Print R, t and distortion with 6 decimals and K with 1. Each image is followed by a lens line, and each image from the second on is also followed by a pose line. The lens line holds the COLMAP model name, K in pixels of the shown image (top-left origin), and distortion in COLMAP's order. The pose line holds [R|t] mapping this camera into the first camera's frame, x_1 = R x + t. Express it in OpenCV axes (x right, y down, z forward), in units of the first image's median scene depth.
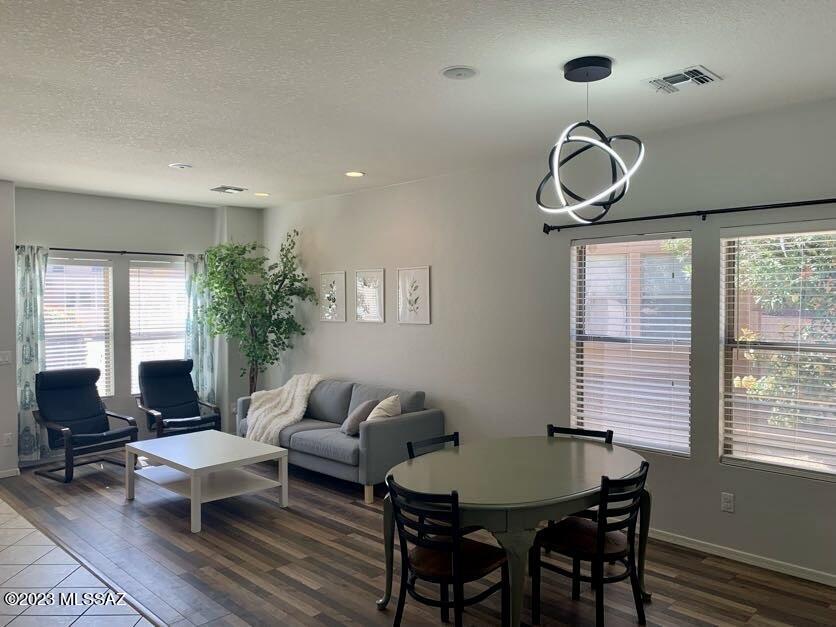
lens RADIAL K [[634.9, 0, 419.5], [0, 634.9, 304.9], [0, 0, 1]] dist [0.056764, -0.076495]
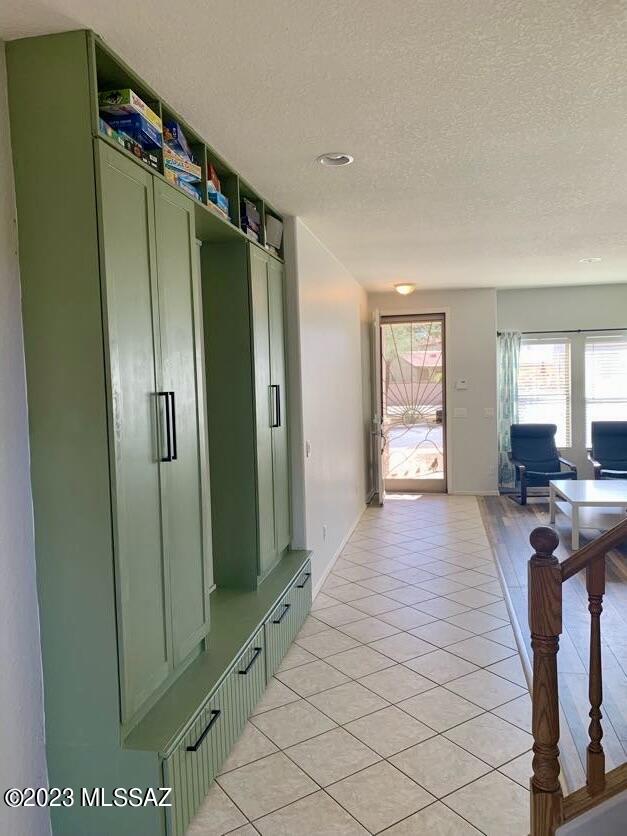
lens RADIAL K [[634.9, 0, 315.2], [0, 634.9, 421.2], [0, 0, 1]] dist [0.056764, -0.076495]
pose [[0.545747, 0.047773, -0.836587, 0.314339], [0.015901, 0.997603, 0.067341, -0.000938], [0.837799, -0.050054, 0.543679, -0.095892]]
